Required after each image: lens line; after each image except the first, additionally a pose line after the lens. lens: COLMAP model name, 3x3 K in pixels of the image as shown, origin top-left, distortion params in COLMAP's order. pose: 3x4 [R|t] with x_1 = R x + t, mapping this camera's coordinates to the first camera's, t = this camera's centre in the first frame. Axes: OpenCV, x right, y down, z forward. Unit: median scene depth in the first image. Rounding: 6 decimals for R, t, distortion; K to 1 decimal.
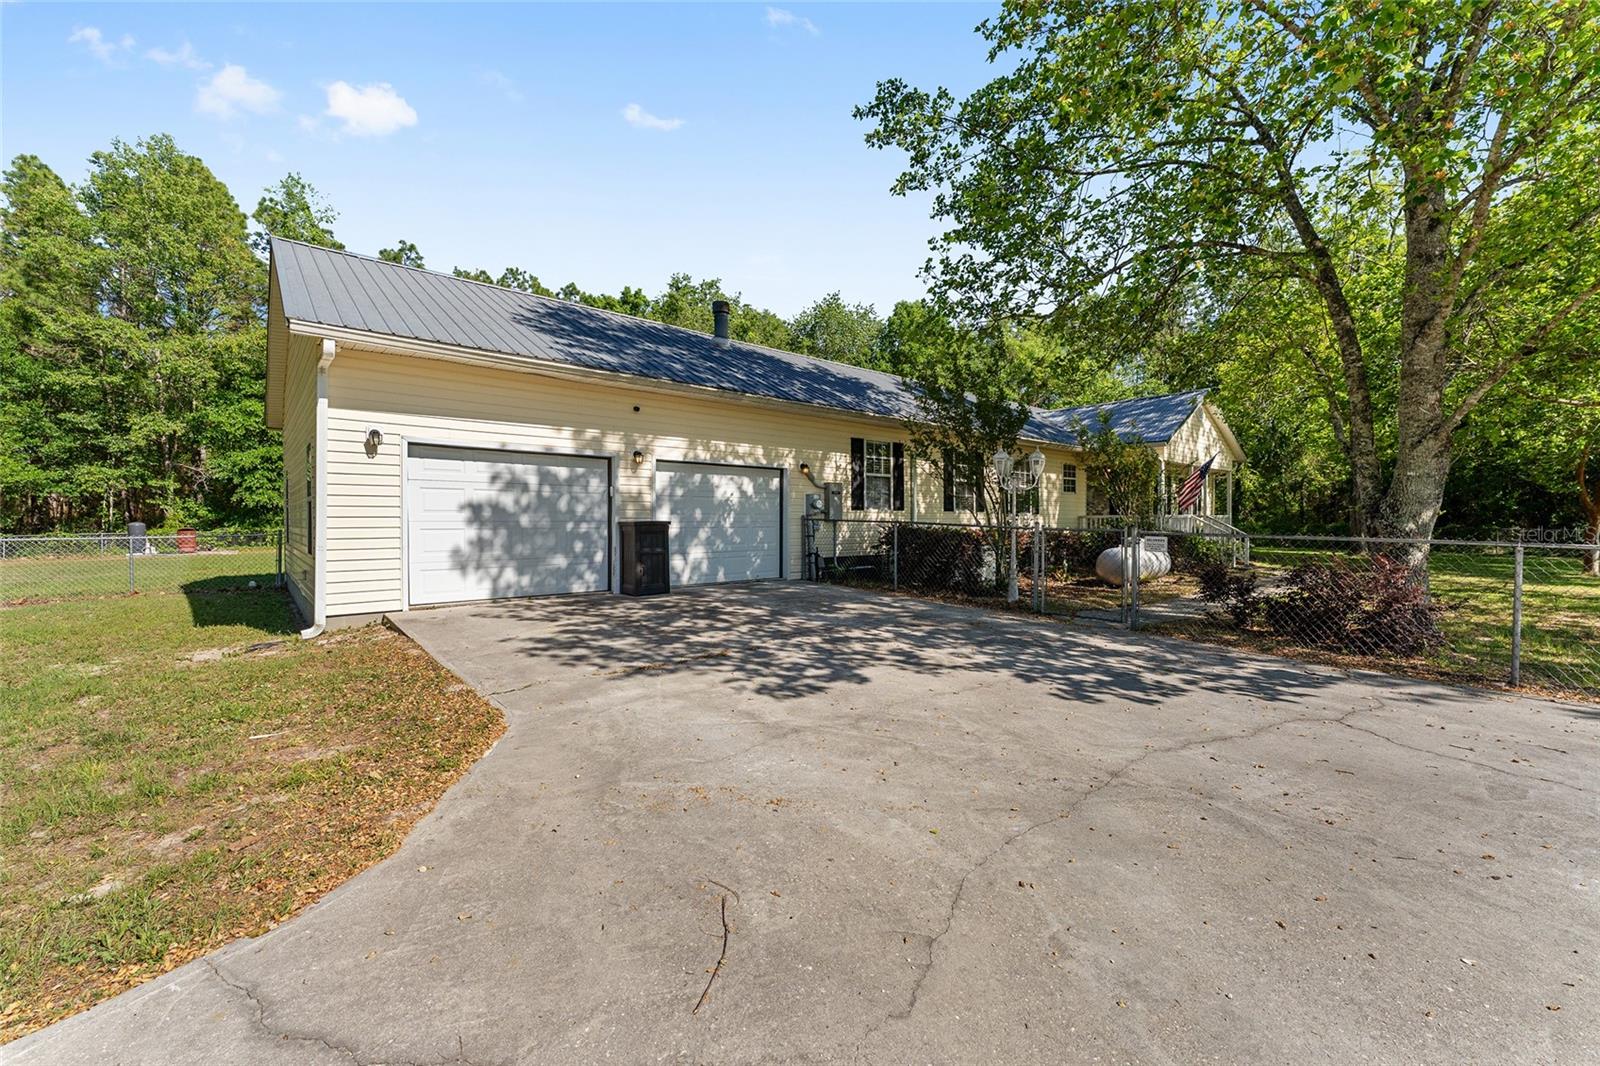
lens RADIAL K [[649.3, 0, 796.7], [0, 649.3, 505.6], [0, 0, 1]] dist [-0.001986, -0.000703]
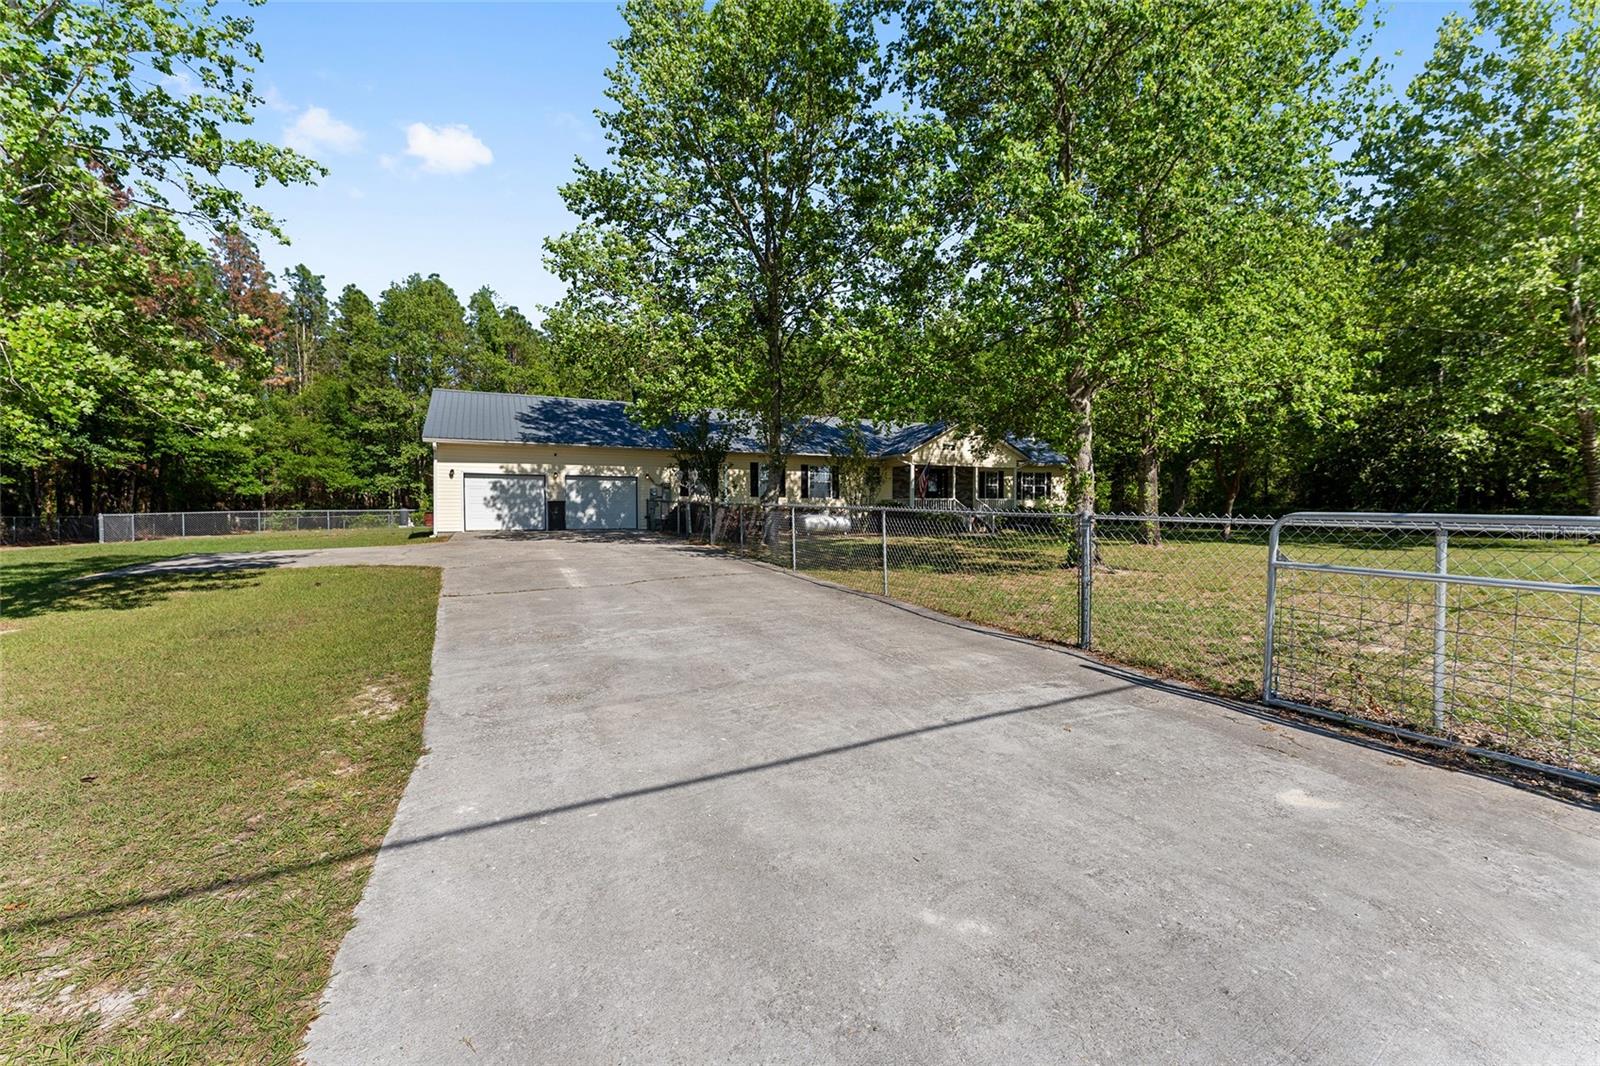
lens RADIAL K [[649.3, 0, 796.7], [0, 649.3, 505.6], [0, 0, 1]] dist [-0.001986, -0.000703]
pose [[0.964627, -0.003318, -0.263597, 0.432491], [0.006081, 0.999935, 0.009668, 0.008296], [0.263548, -0.010929, 0.964584, -0.380936]]
